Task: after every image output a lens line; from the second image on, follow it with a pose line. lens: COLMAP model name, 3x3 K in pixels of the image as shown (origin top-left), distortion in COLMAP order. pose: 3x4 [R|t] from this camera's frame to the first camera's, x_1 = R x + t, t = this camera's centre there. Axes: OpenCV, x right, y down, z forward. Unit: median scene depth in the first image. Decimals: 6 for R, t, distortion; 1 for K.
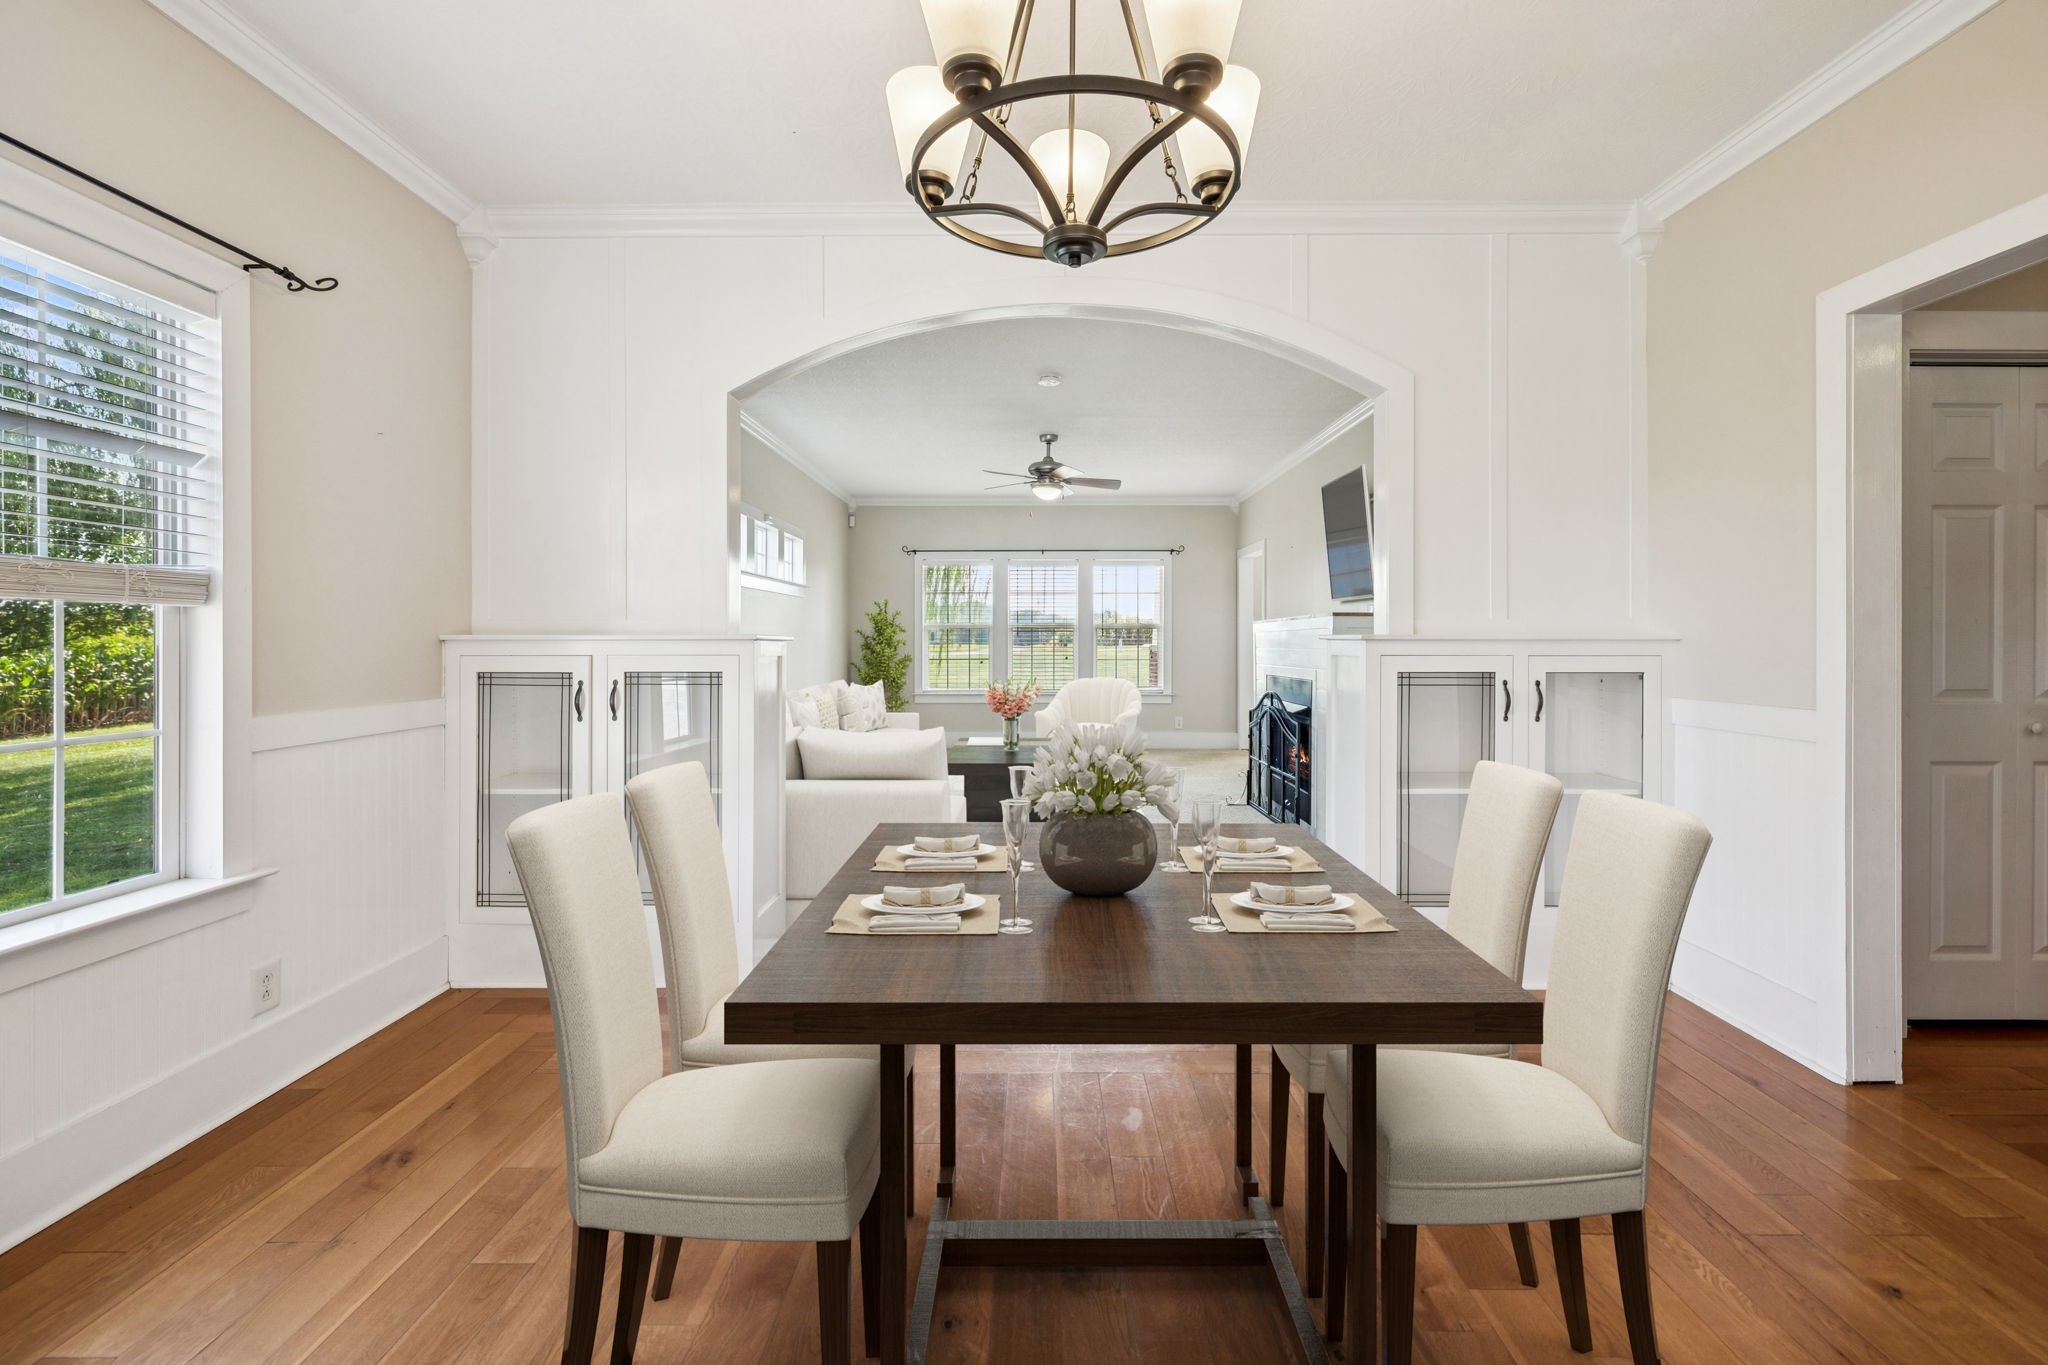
lens RADIAL K [[867.0, 0, 1033.4], [0, 867.0, 647.3], [0, 0, 1]] dist [0.002324, 0.000067]
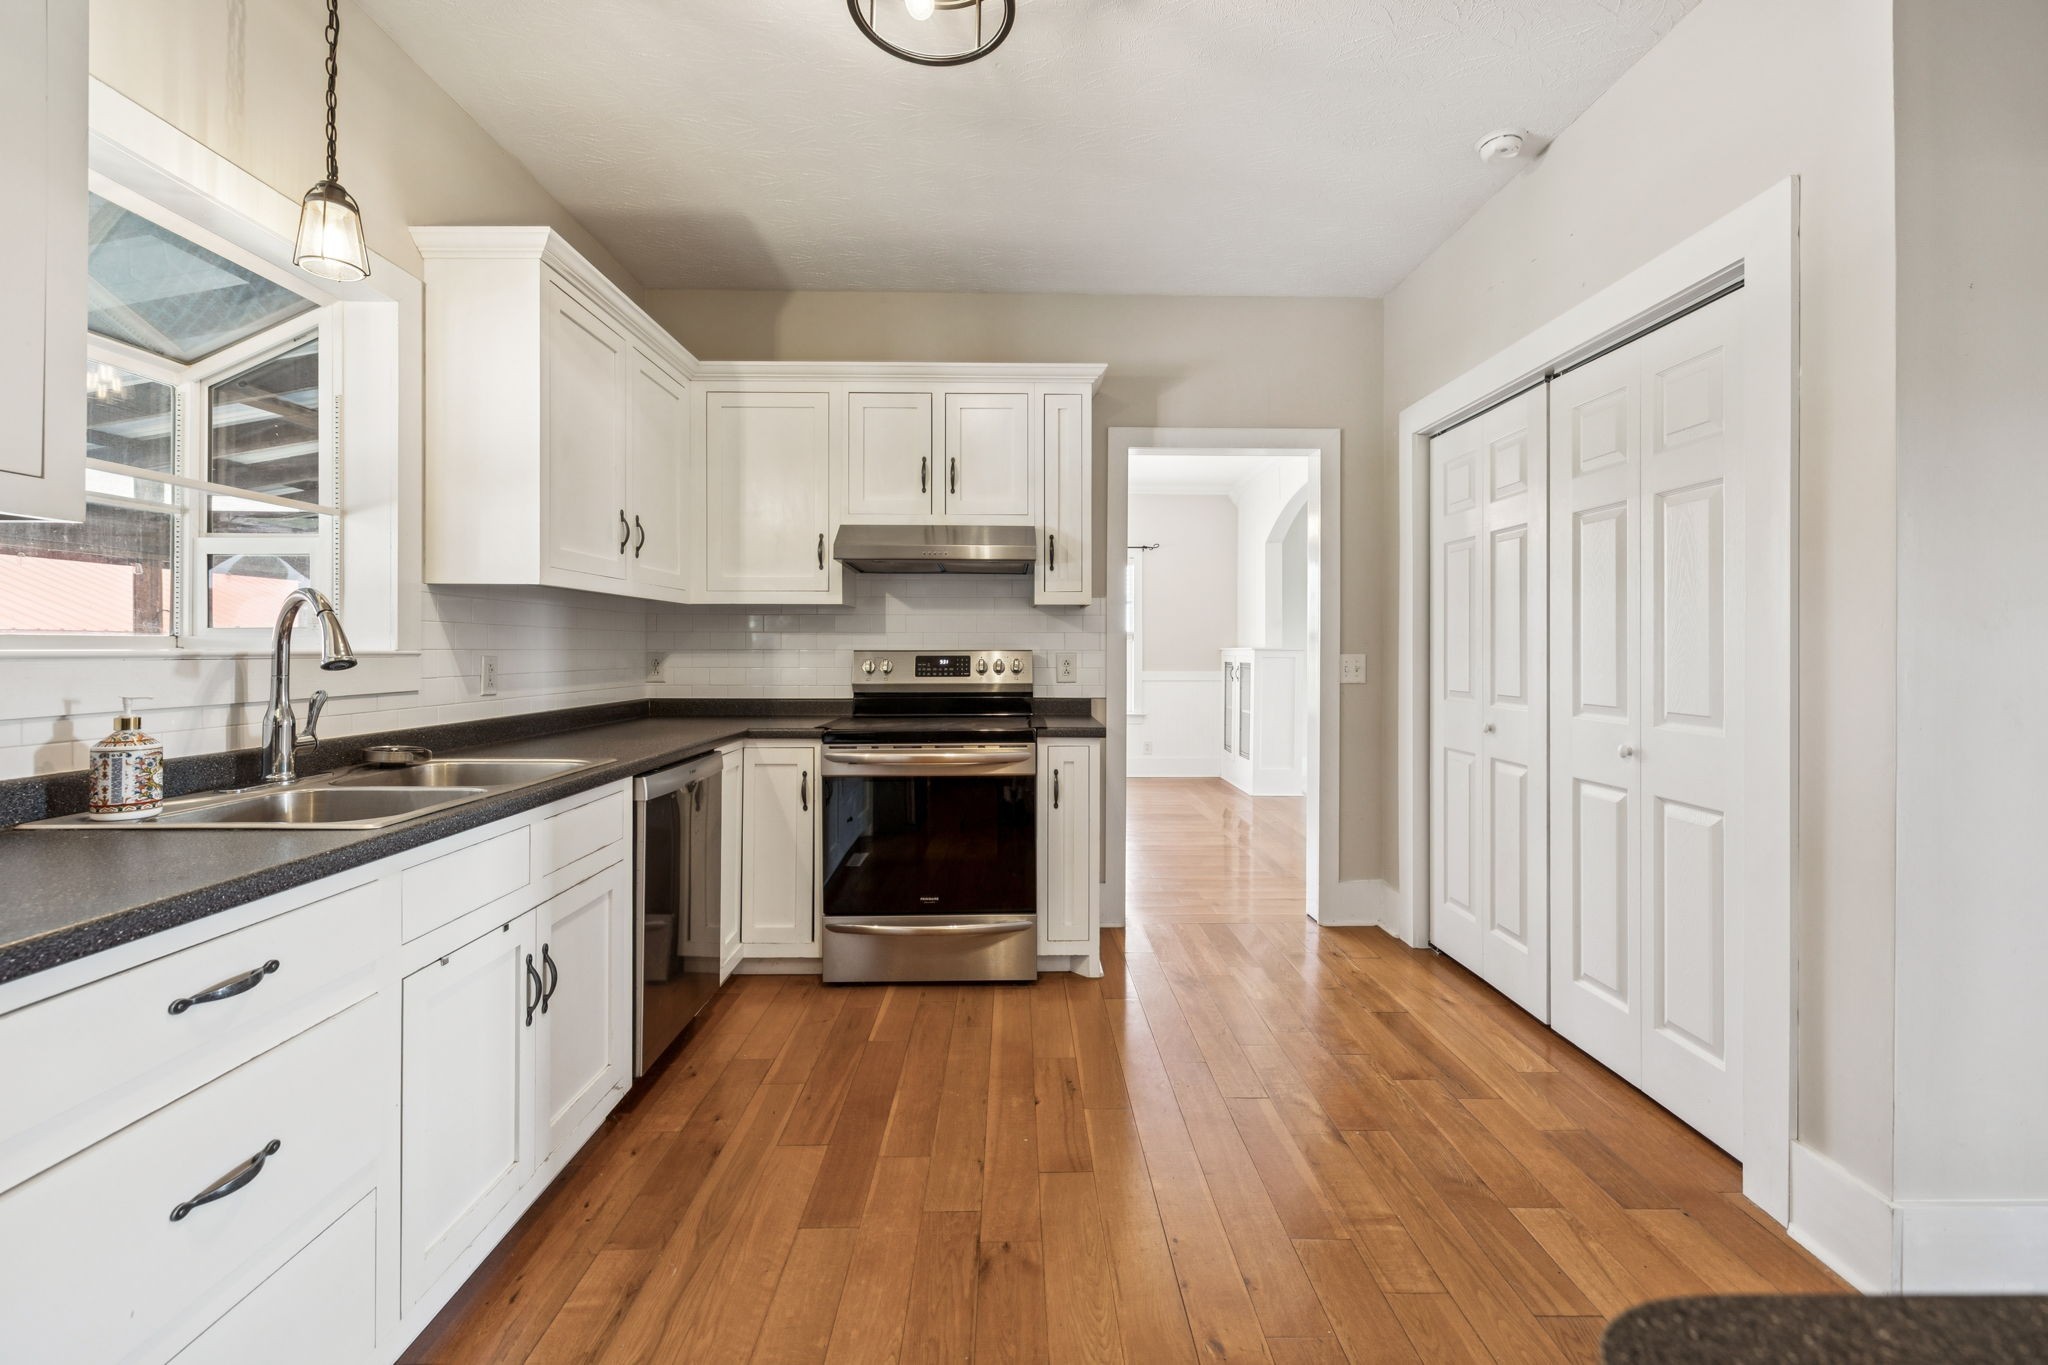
lens RADIAL K [[862.0, 0, 1022.7], [0, 862.0, 653.2], [0, 0, 1]] dist [-0.004563, -0.000066]
pose [[0.016975, 0.000868, -0.999856, 2.023756], [-0.004878, 0.999988, 0.000786, 0.005869], [0.999844, 0.004863, 0.016979, 0.326501]]
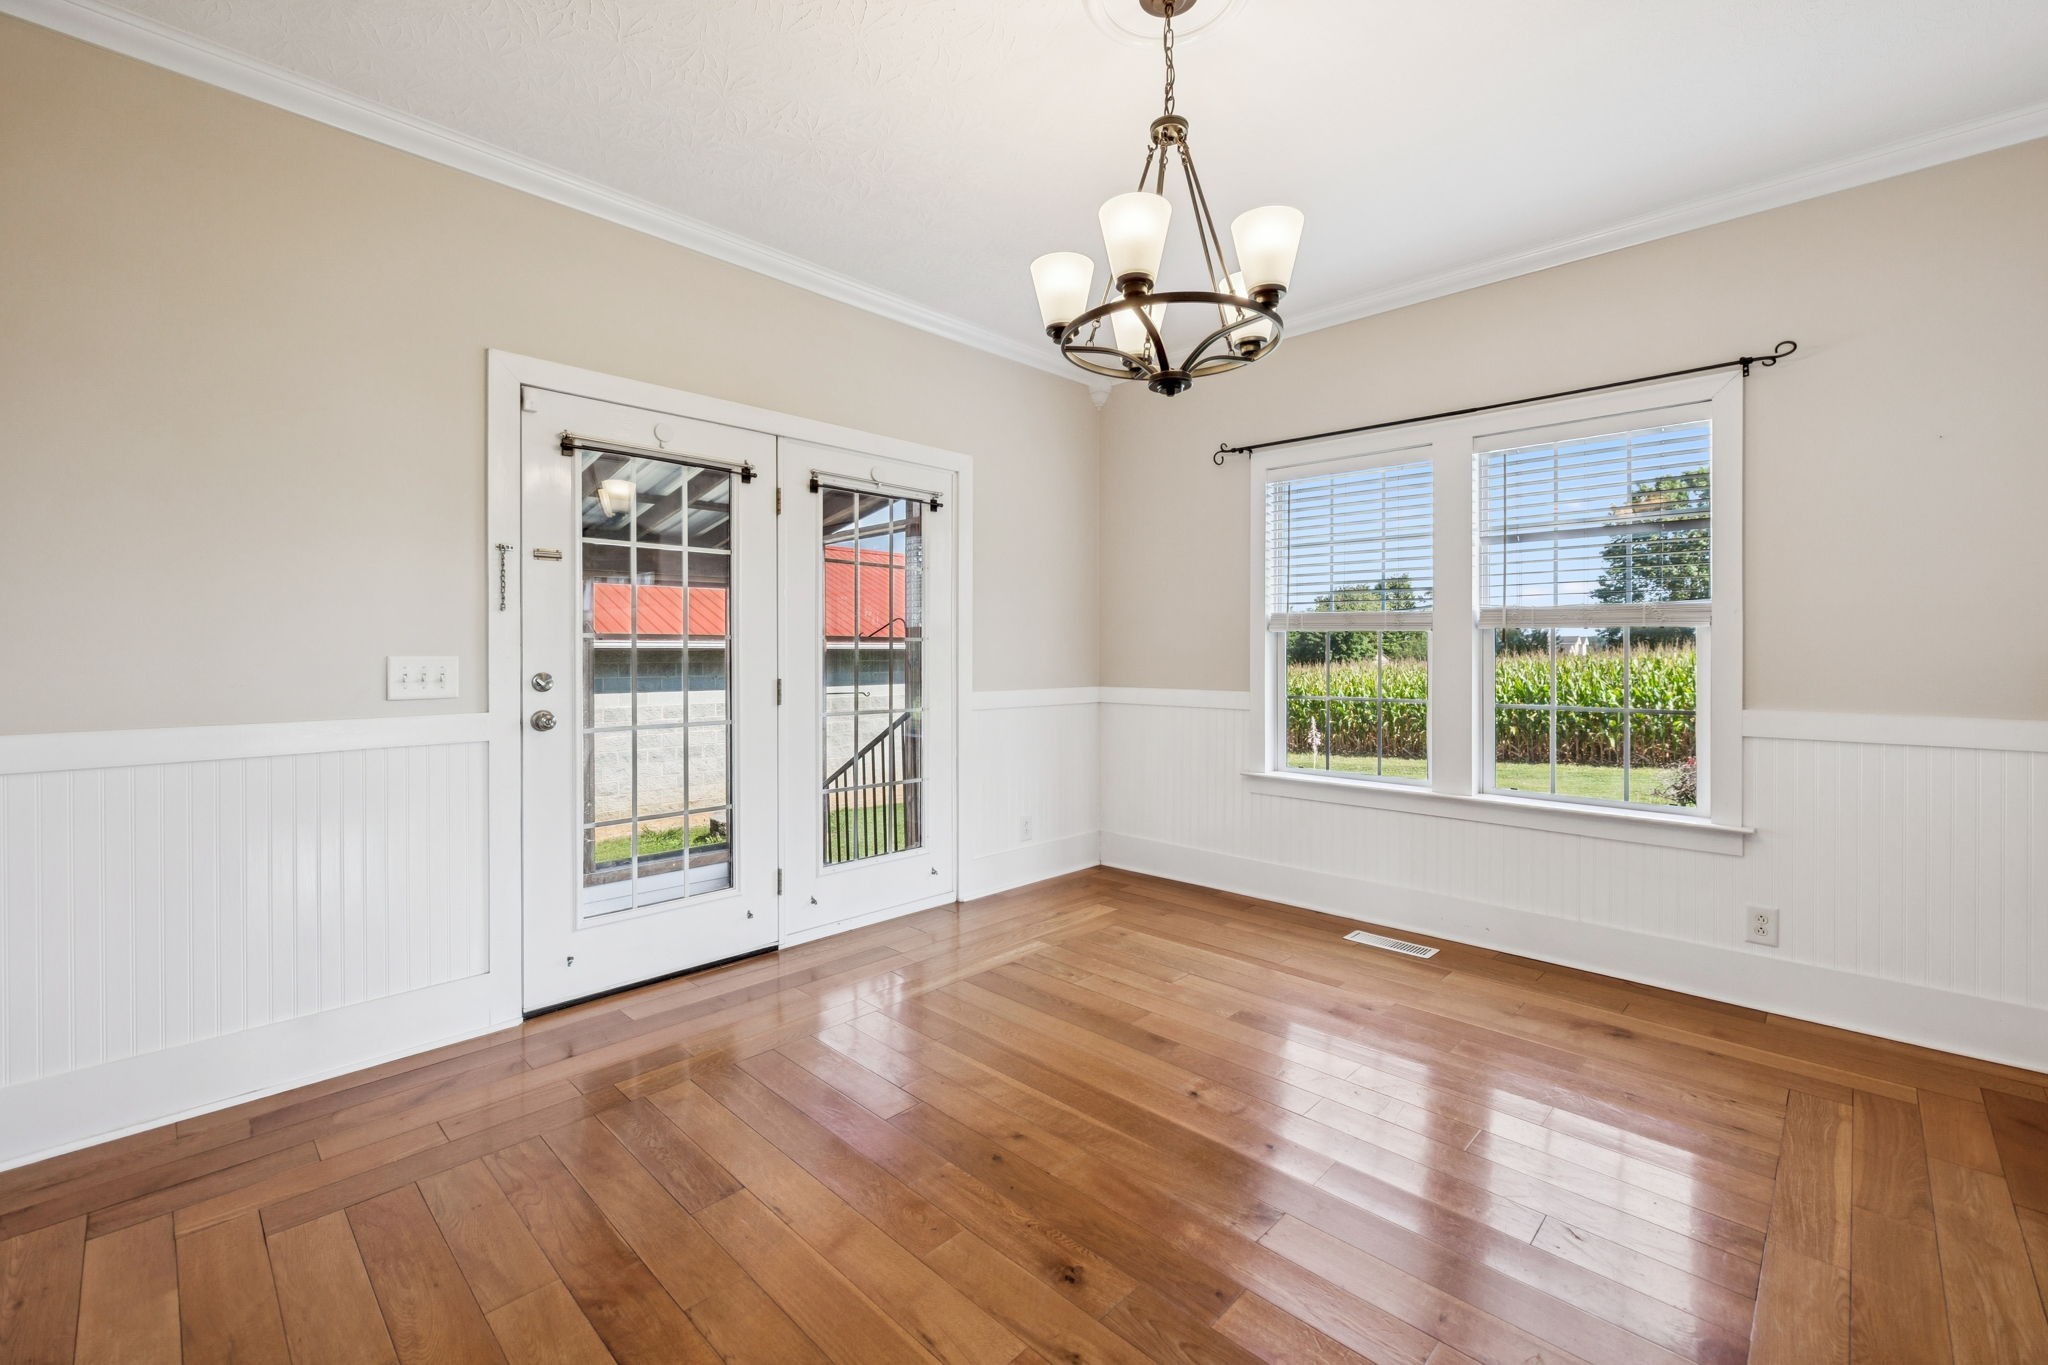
lens RADIAL K [[861.6, 0, 1028.8], [0, 861.6, 656.7], [0, 0, 1]] dist [-0.001642, 0.000606]
pose [[-0.692441, 0.001752, -0.721473, 0.580204], [-0.008344, 0.999911, 0.010436, -0.001945], [0.721427, 0.013247, -0.692364, 0.840446]]
